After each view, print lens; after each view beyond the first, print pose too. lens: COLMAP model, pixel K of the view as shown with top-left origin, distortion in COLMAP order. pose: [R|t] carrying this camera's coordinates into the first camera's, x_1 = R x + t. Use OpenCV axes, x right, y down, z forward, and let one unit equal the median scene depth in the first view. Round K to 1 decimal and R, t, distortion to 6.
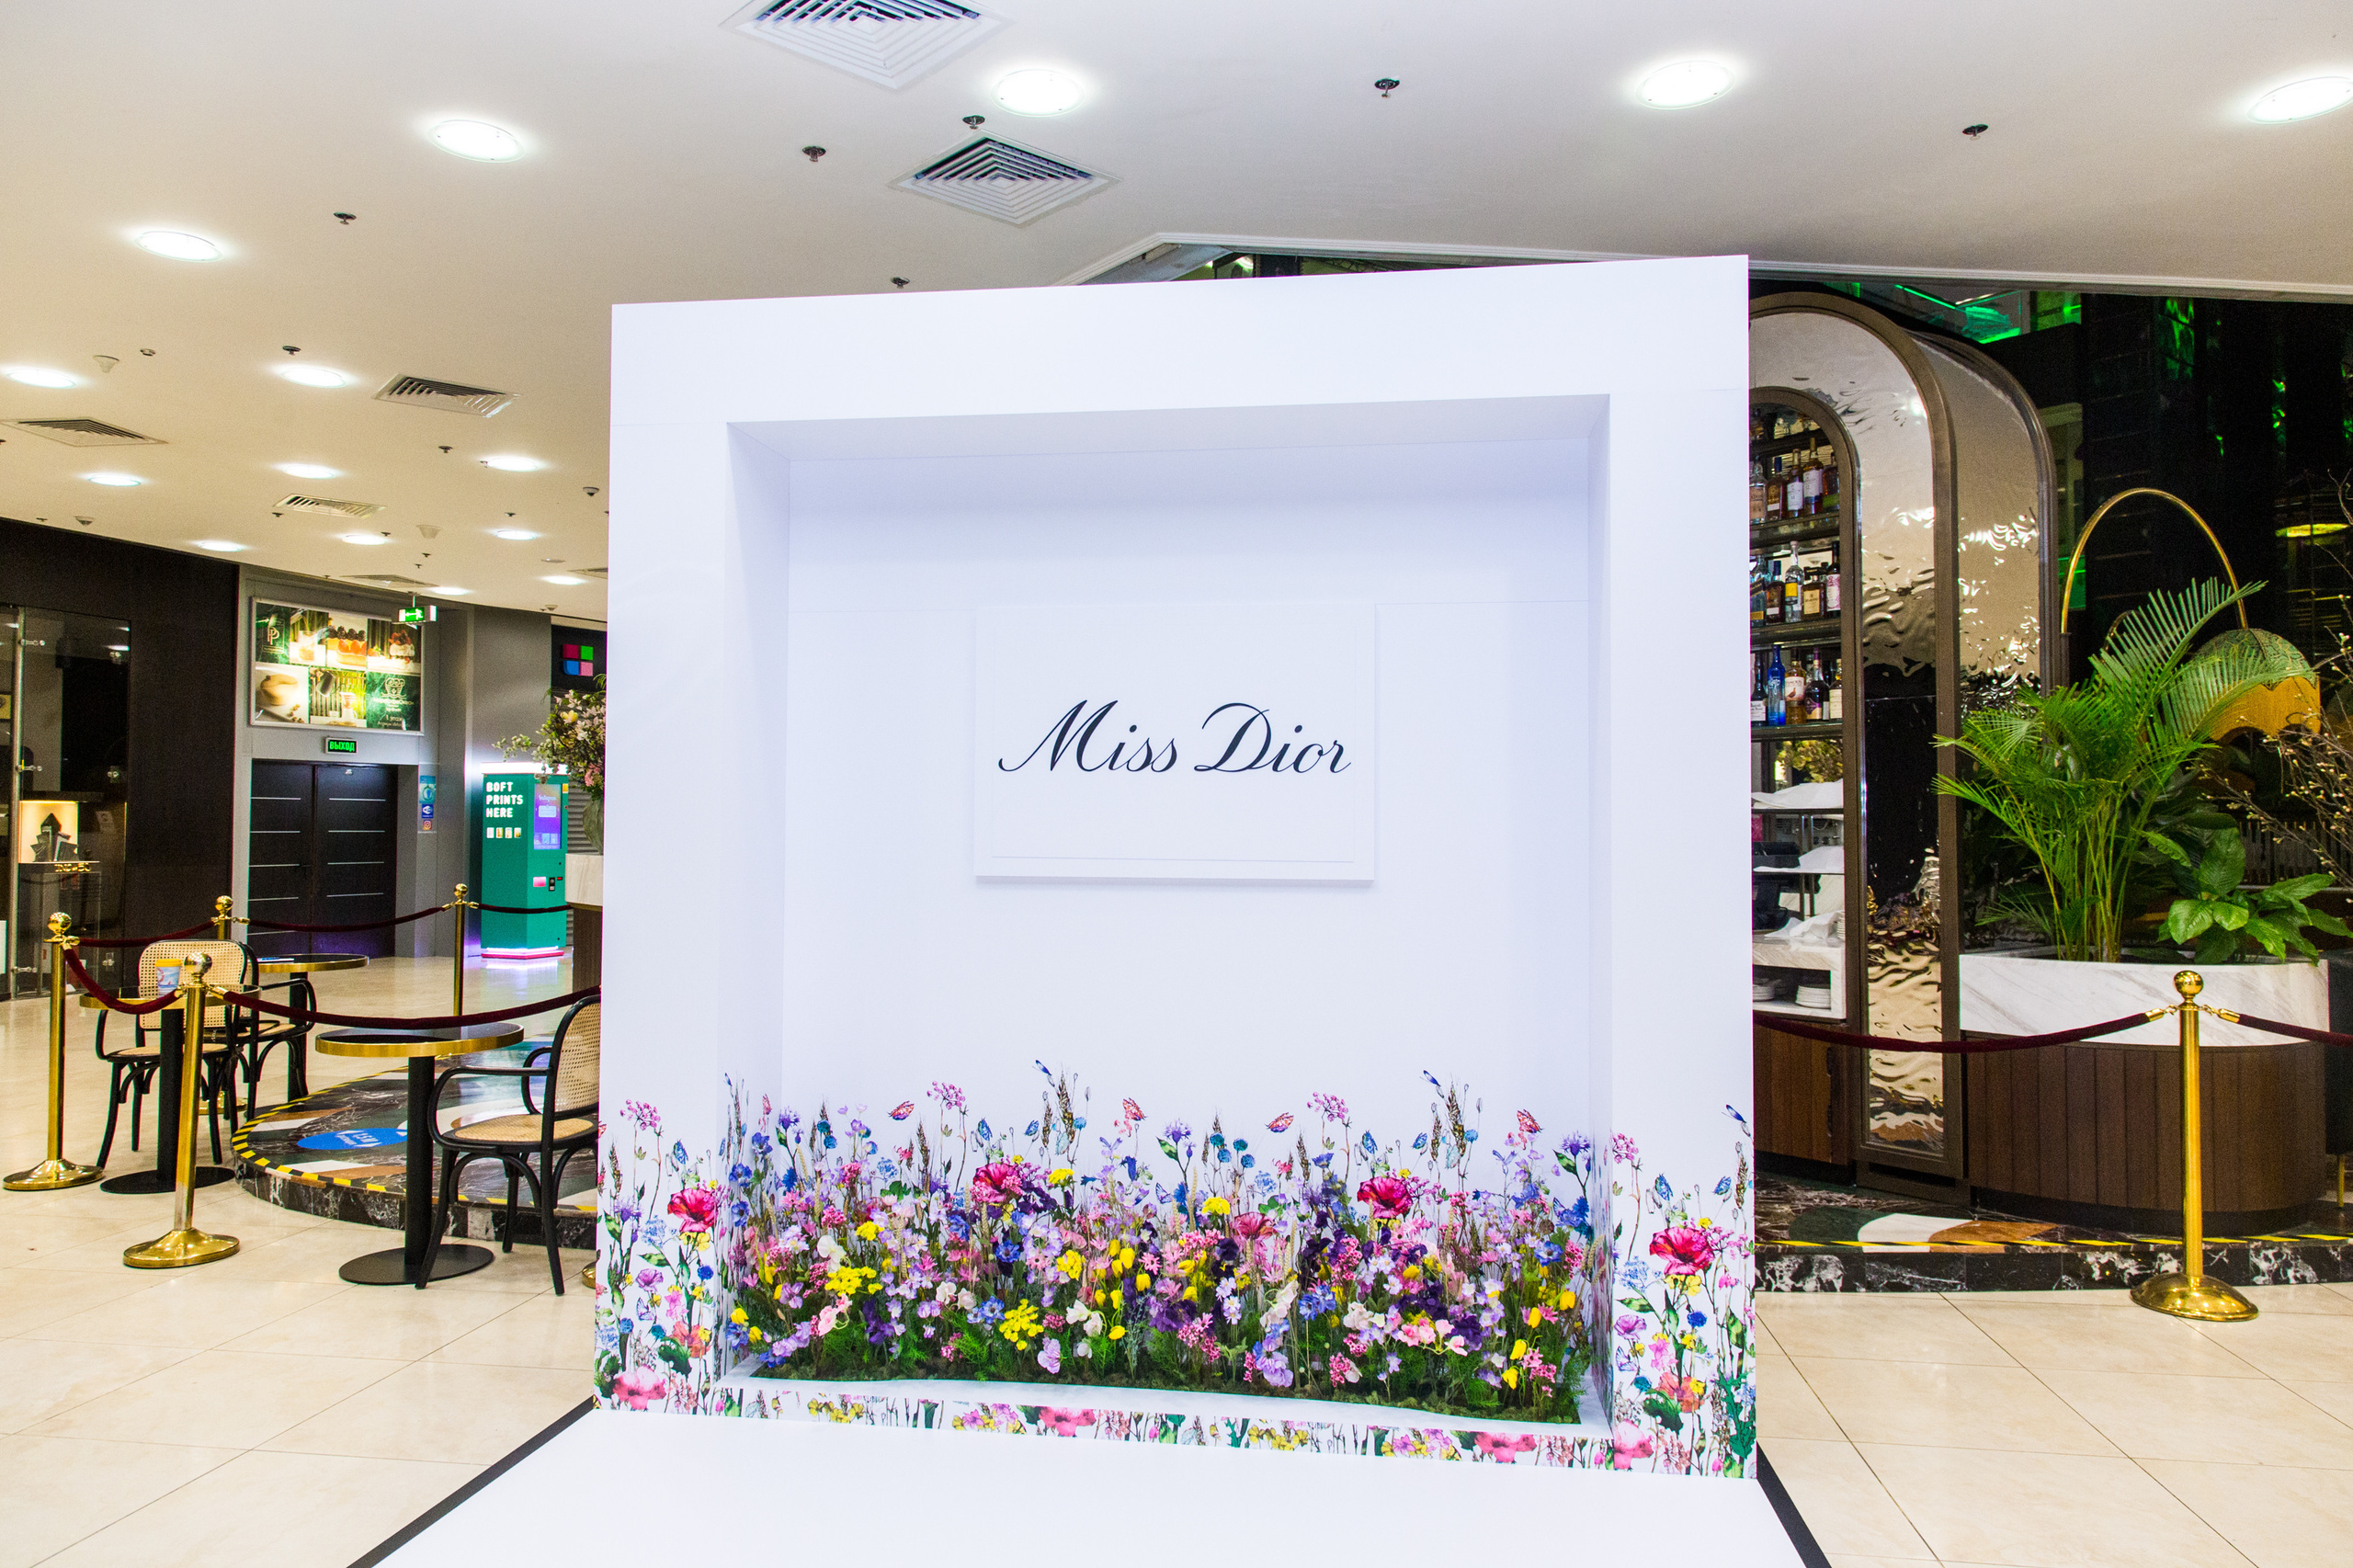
lens RADIAL K [[1570.3, 0, 1184.4], [0, 1570.3, 781.5], [0, 0, 1]] dist [-0.001072, 0.008539]
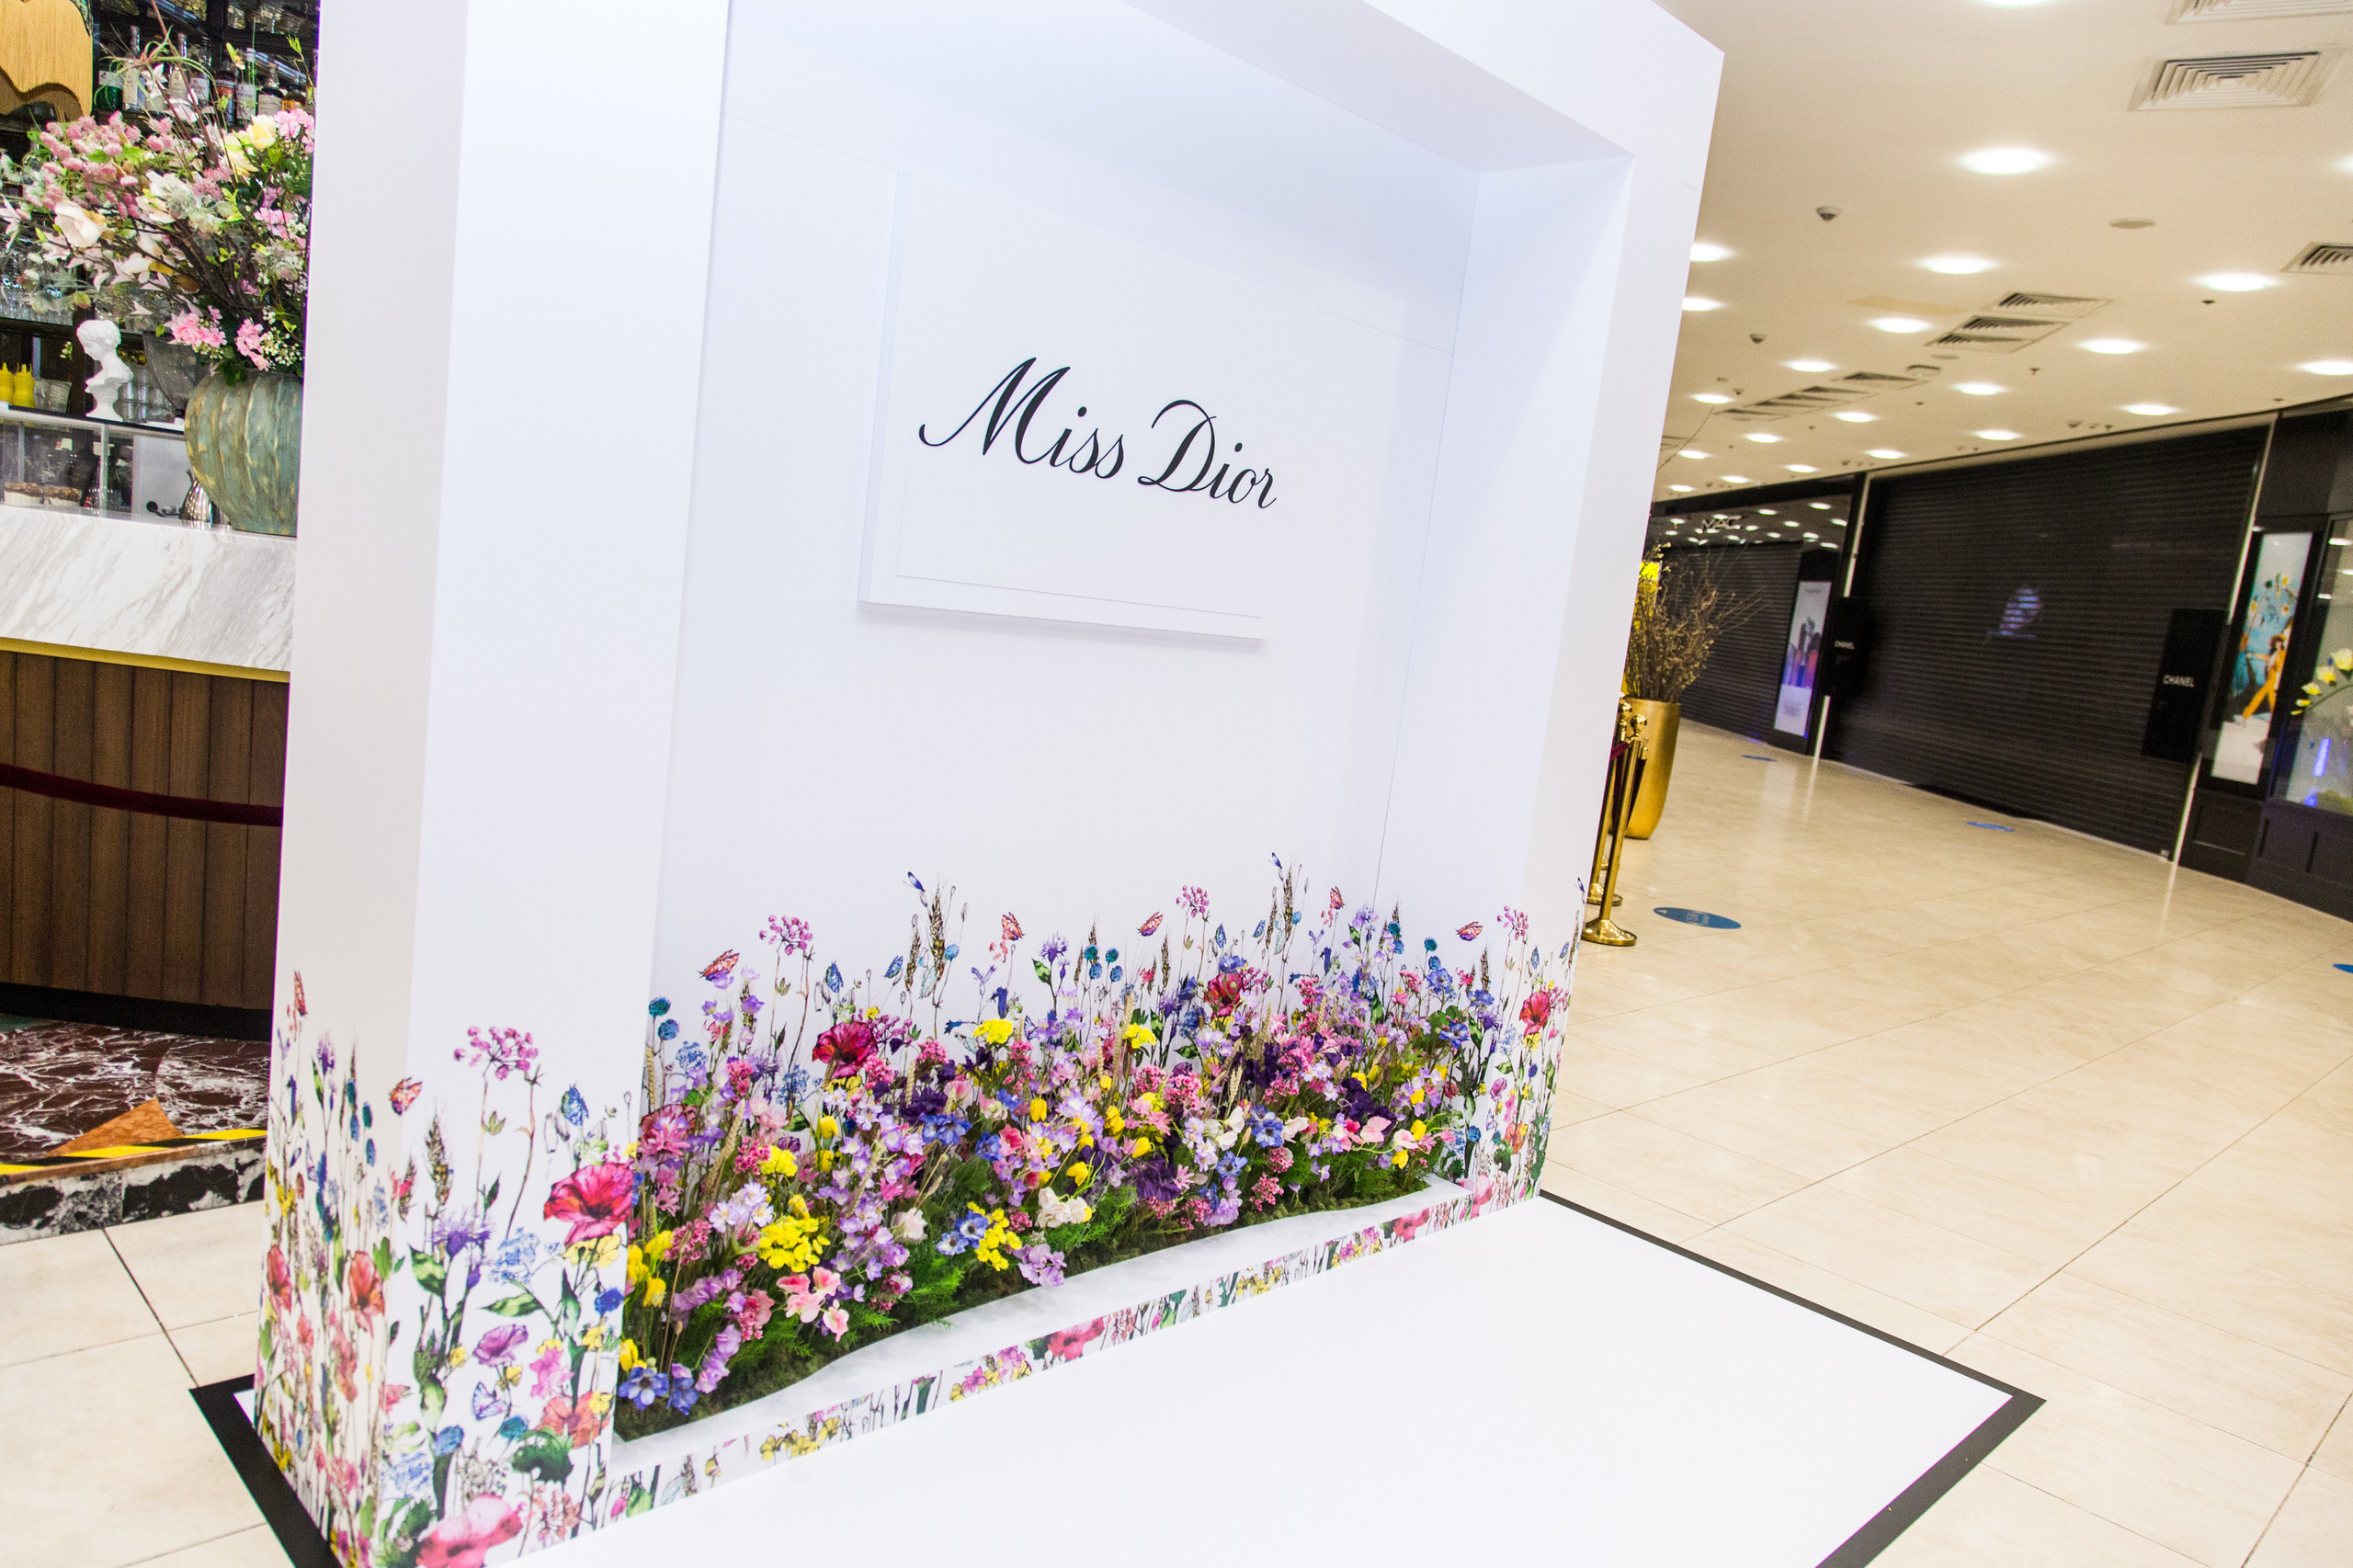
lens RADIAL K [[1568.1, 0, 1176.5], [0, 1568.1, 793.4], [0, 0, 1]] dist [0.007701, -0.002011]
pose [[0.601138, -0.039612, 0.798163, -0.619403], [-0.145243, 0.976721, 0.157864, 0.017928], [-0.785835, -0.210825, 0.581391, 0.549710]]
